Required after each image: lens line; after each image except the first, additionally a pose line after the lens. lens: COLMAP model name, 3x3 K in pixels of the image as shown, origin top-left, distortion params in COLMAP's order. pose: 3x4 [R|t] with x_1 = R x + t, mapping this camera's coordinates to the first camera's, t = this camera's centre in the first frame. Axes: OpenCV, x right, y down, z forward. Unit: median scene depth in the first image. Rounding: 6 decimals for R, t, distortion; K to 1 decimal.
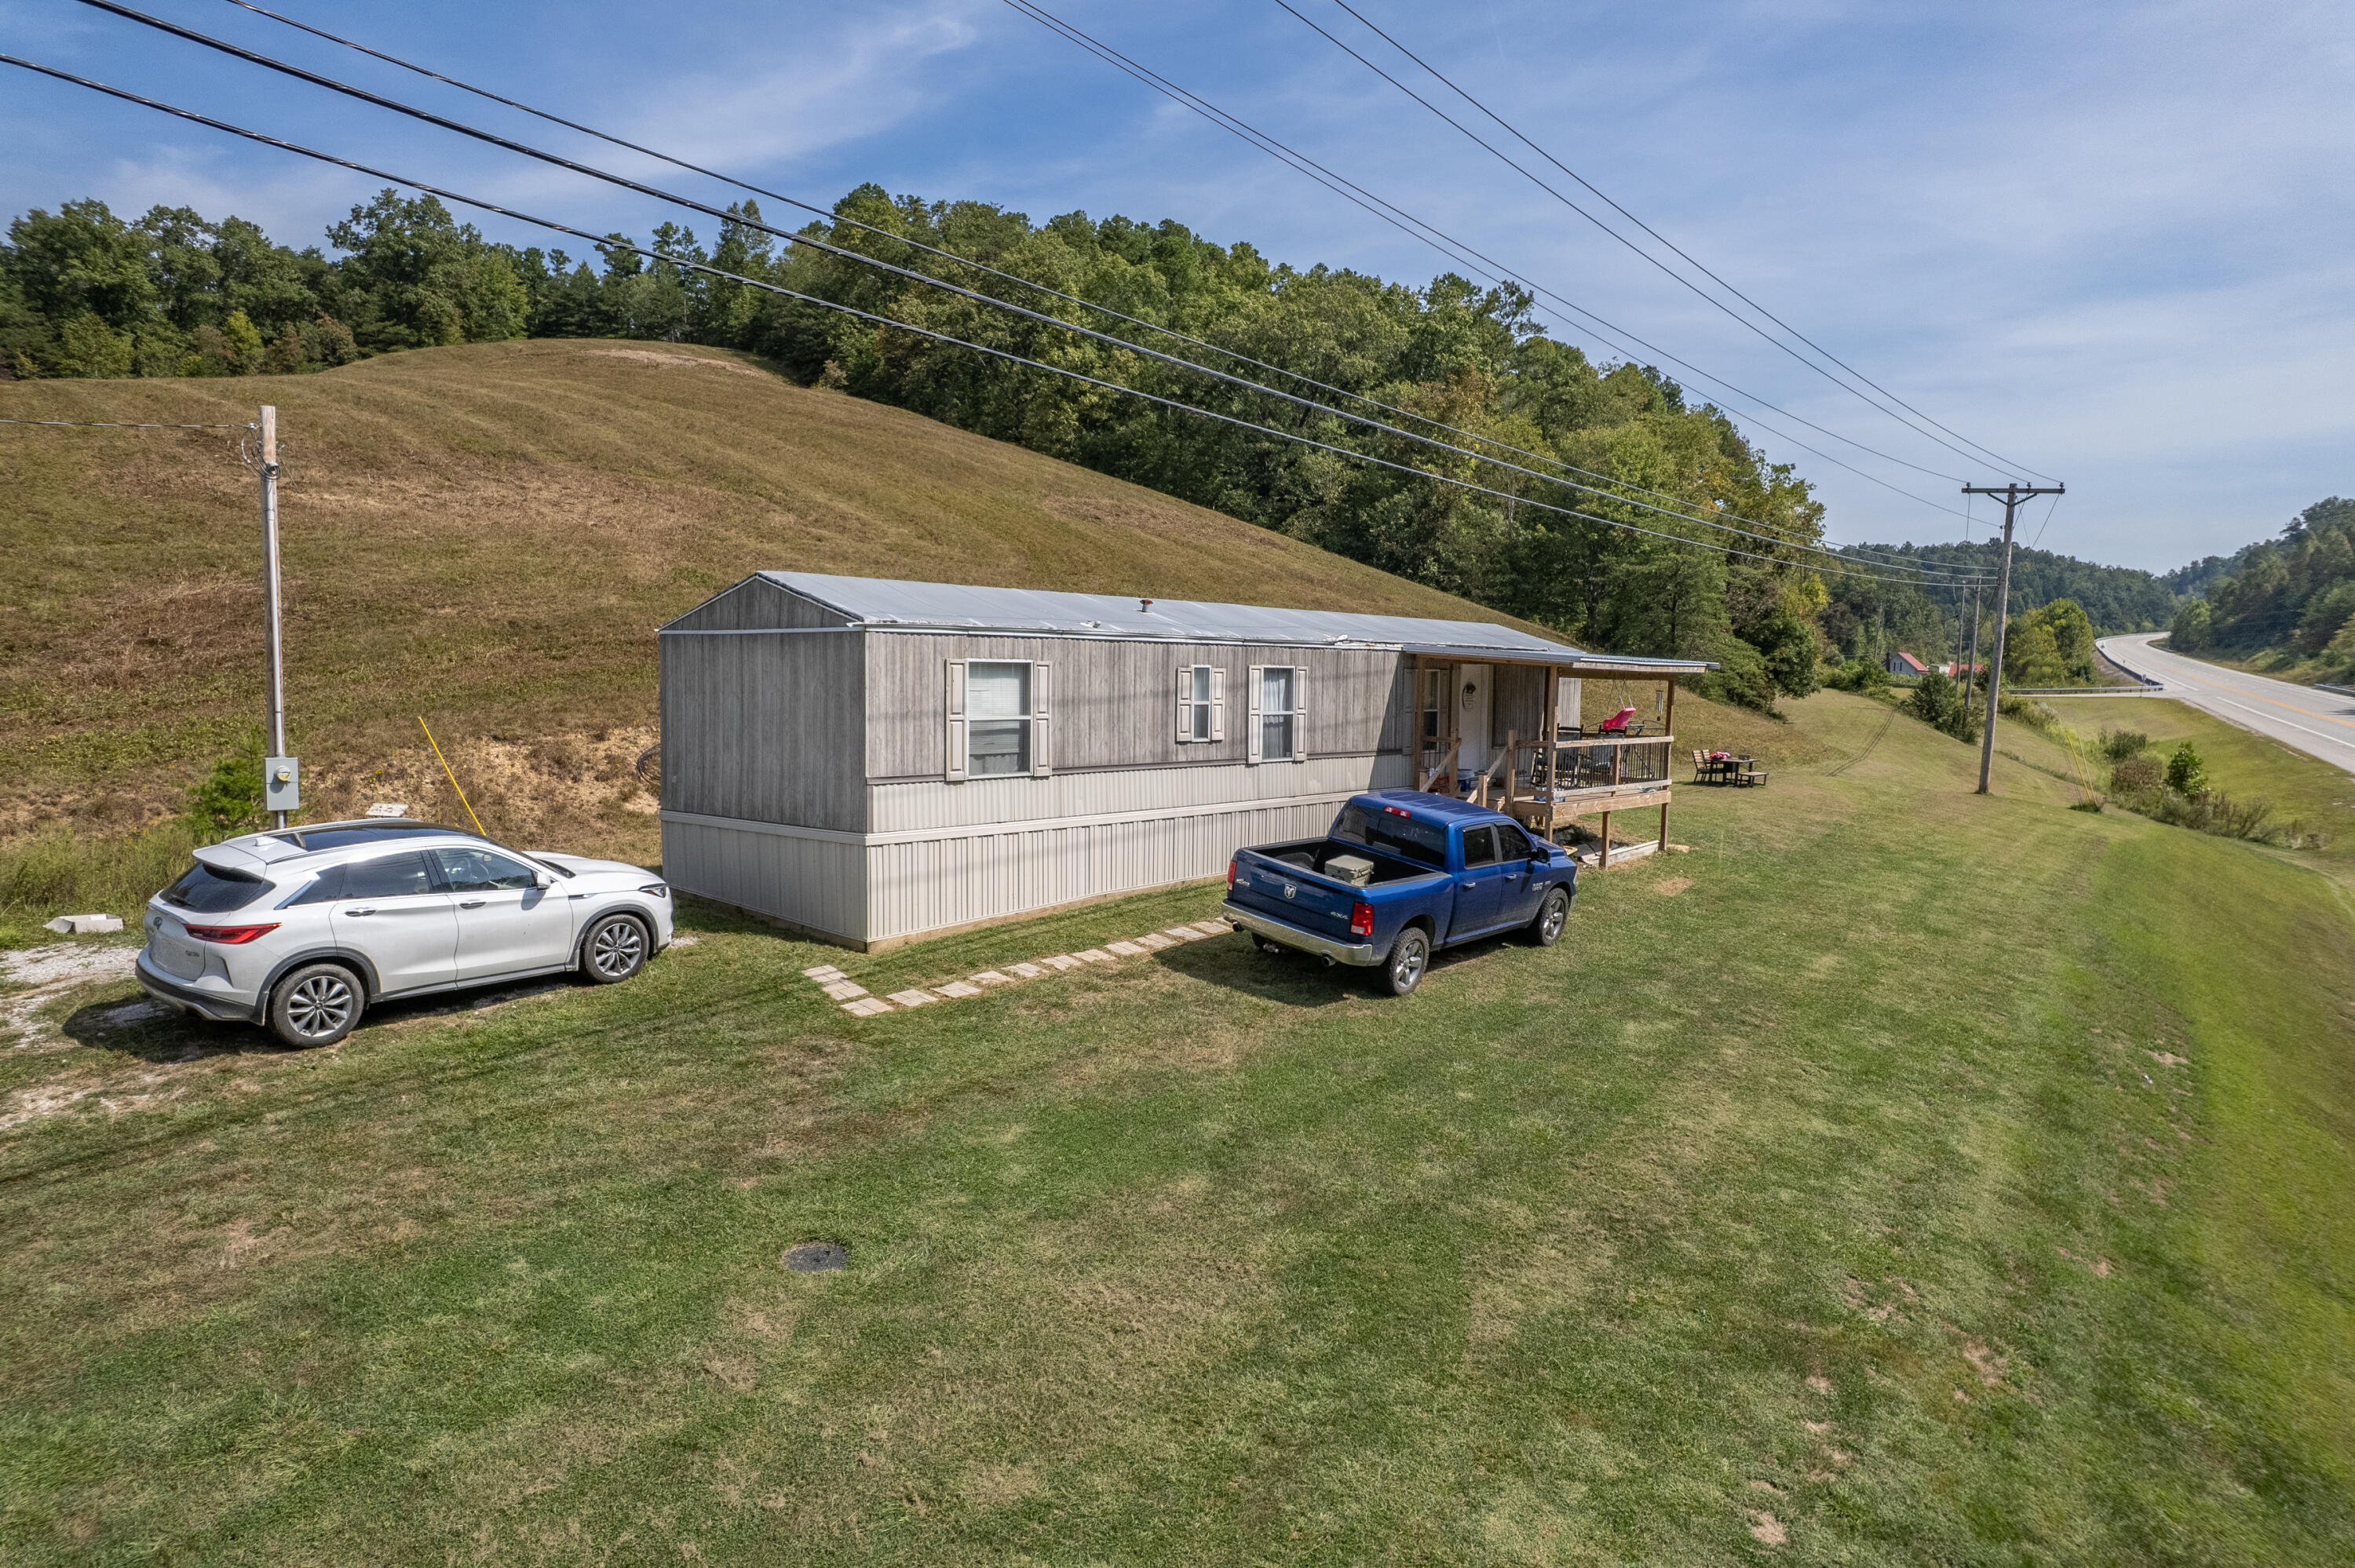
lens RADIAL K [[1498.2, 0, 1183.3], [0, 1498.2, 802.4], [0, 0, 1]] dist [-0.090543, 0.093563]
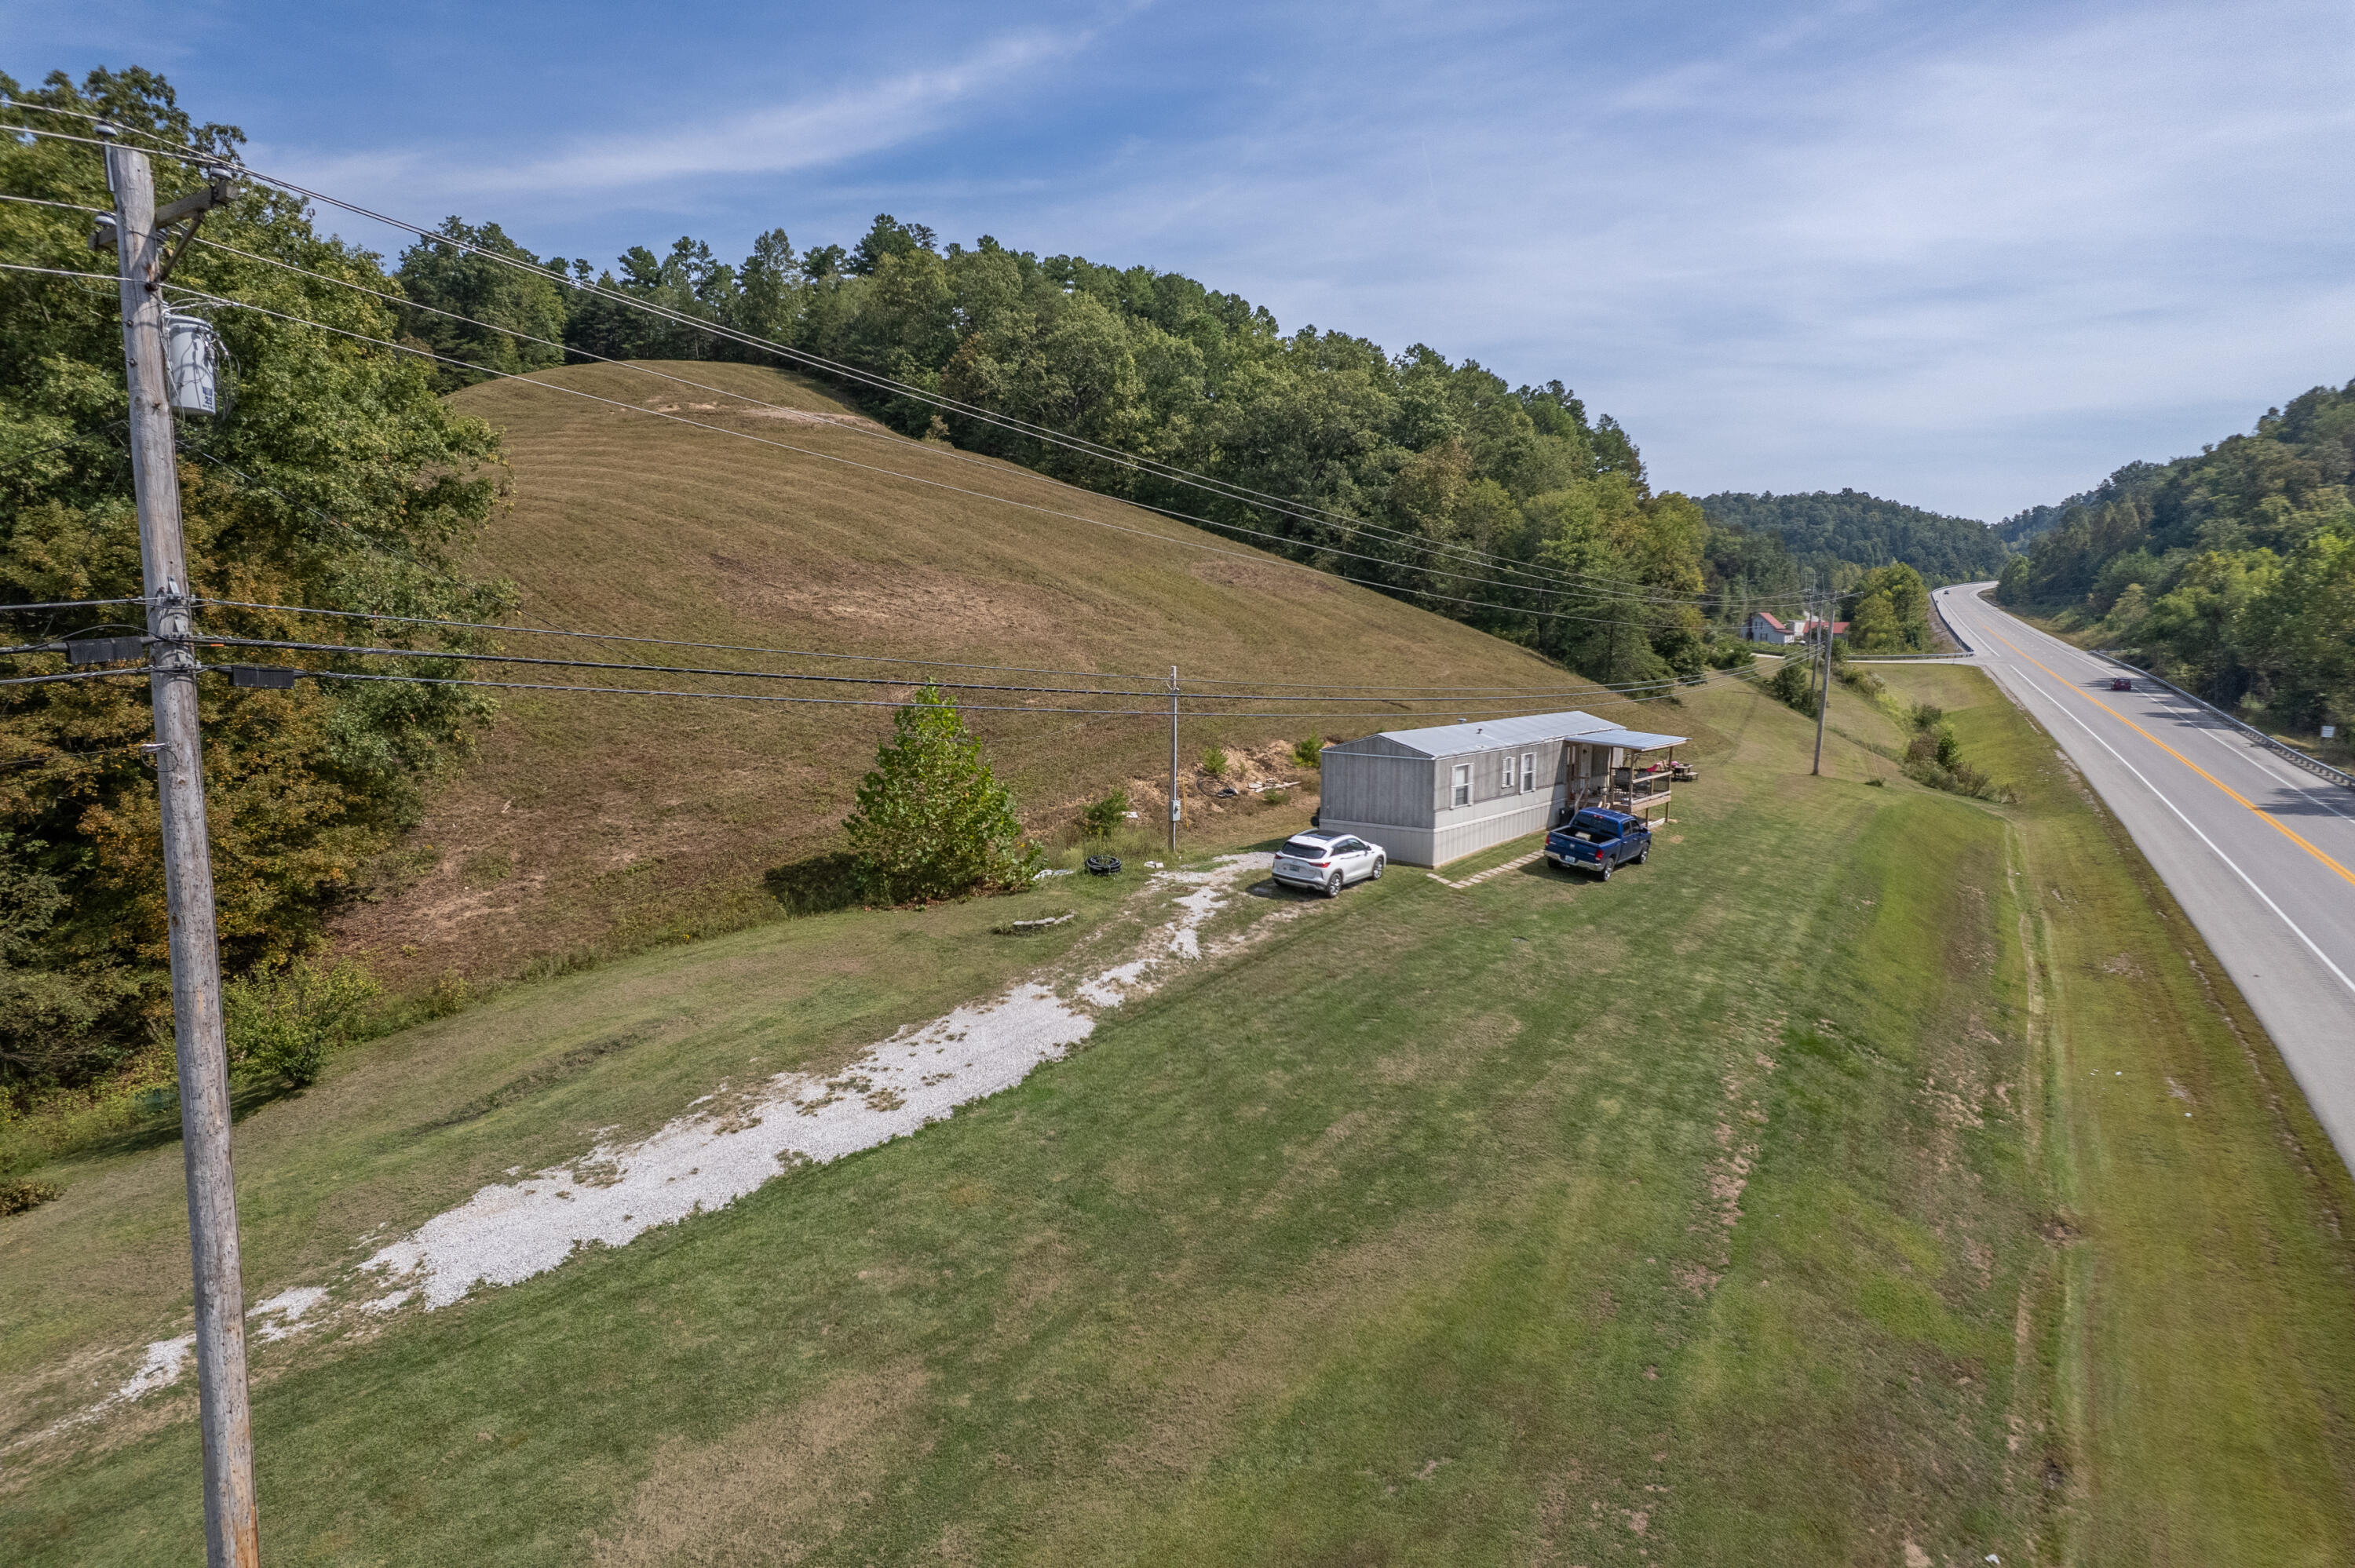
lens RADIAL K [[1511.3, 0, 1191.8], [0, 1511.3, 789.2], [0, 0, 1]] dist [-0.070837, 0.068921]
pose [[0.995840, -0.012666, 0.090231, -0.177561], [0.009820, 0.999442, 0.031921, -0.028975], [-0.090585, -0.030902, 0.995409, -0.353825]]
